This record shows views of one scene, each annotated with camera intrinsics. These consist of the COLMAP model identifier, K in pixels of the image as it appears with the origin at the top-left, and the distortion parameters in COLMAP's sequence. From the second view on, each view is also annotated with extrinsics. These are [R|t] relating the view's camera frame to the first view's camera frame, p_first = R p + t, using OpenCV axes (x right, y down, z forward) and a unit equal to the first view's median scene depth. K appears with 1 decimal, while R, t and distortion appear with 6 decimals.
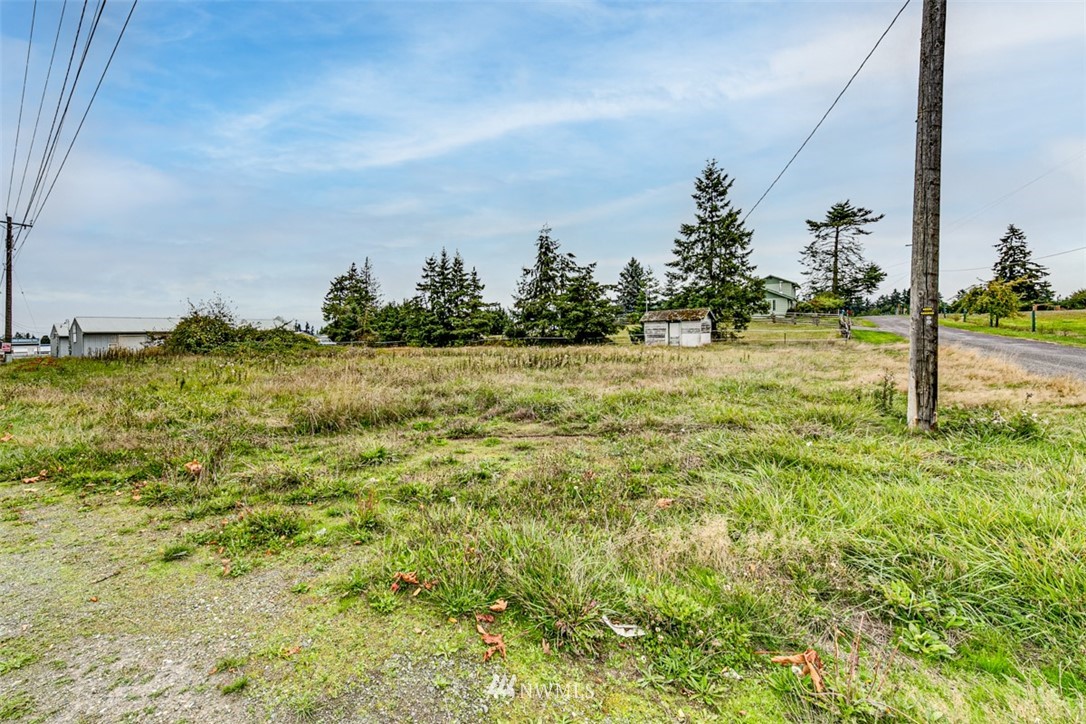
lens RADIAL K [[452.7, 0, 523.6], [0, 452.7, 361.1], [0, 0, 1]] dist [0.001127, 0.000156]
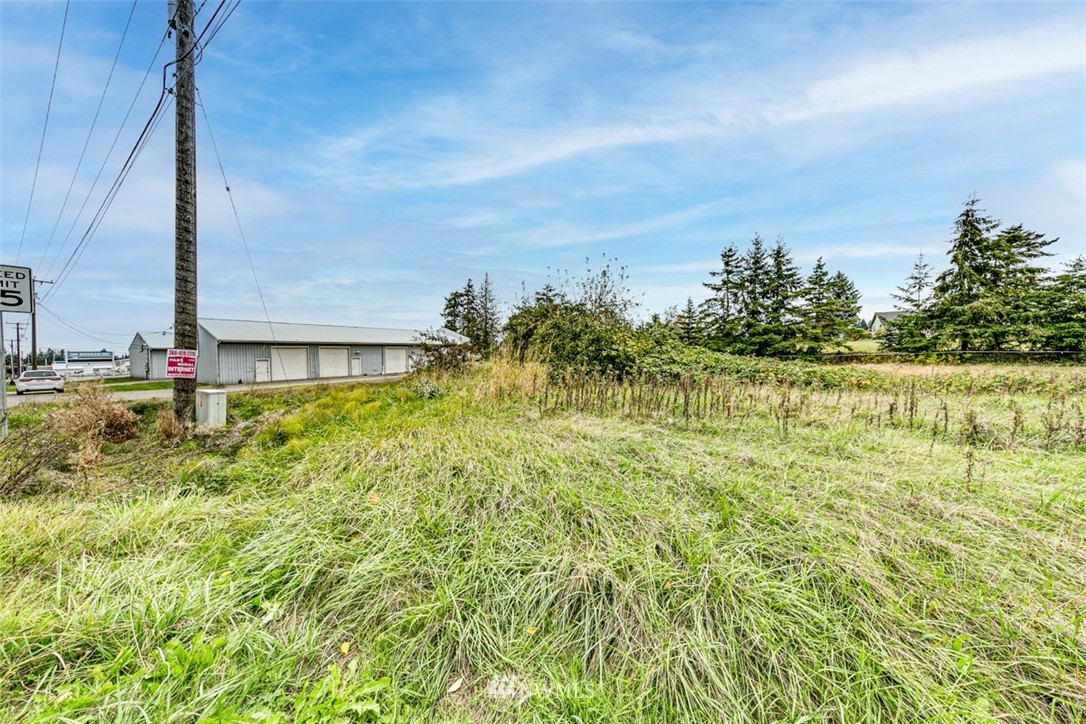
lens RADIAL K [[324.7, 0, 519.2], [0, 324.7, 359.2], [0, 0, 1]] dist [-0.001137, -0.000054]
pose [[0.990917, 0.003244, 0.134435, -0.635446], [0.003185, 0.998862, -0.047582, -0.015825], [-0.134437, 0.047578, 0.989779, 0.516788]]
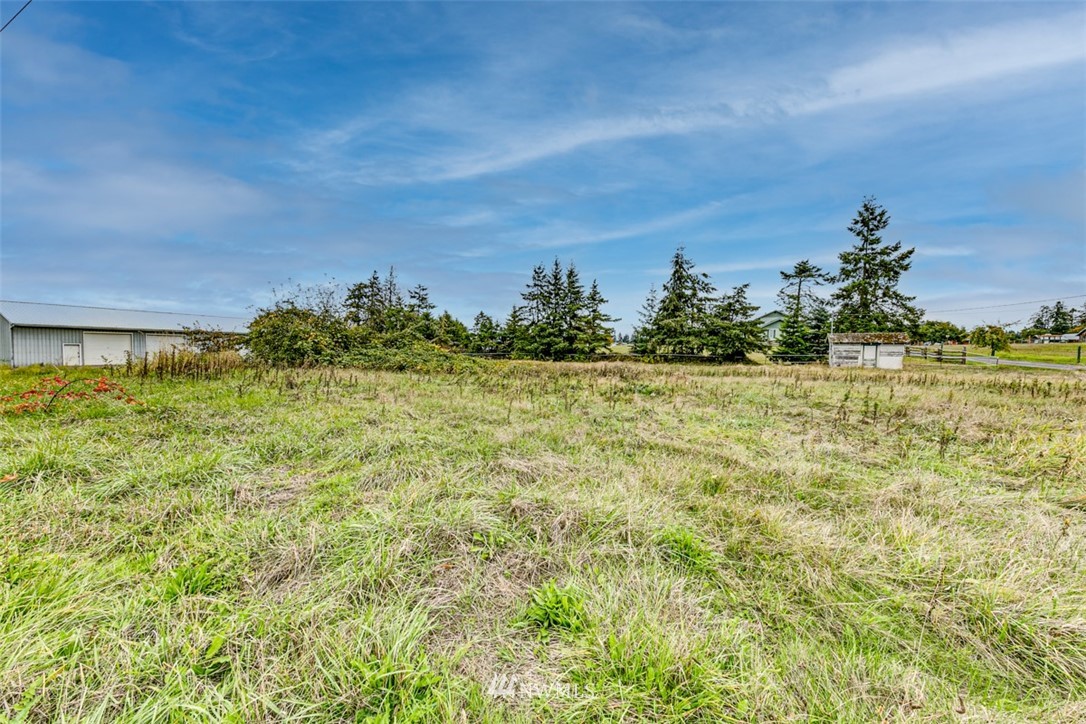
lens RADIAL K [[345.0, 0, 555.4], [0, 345.0, 363.0], [0, 0, 1]] dist [0.005449, -0.000011]
pose [[0.955818, 0.023552, 0.293013, -0.380680], [-0.016744, 0.999529, -0.025722, -0.008670], [-0.293481, 0.019679, 0.955762, 0.306699]]
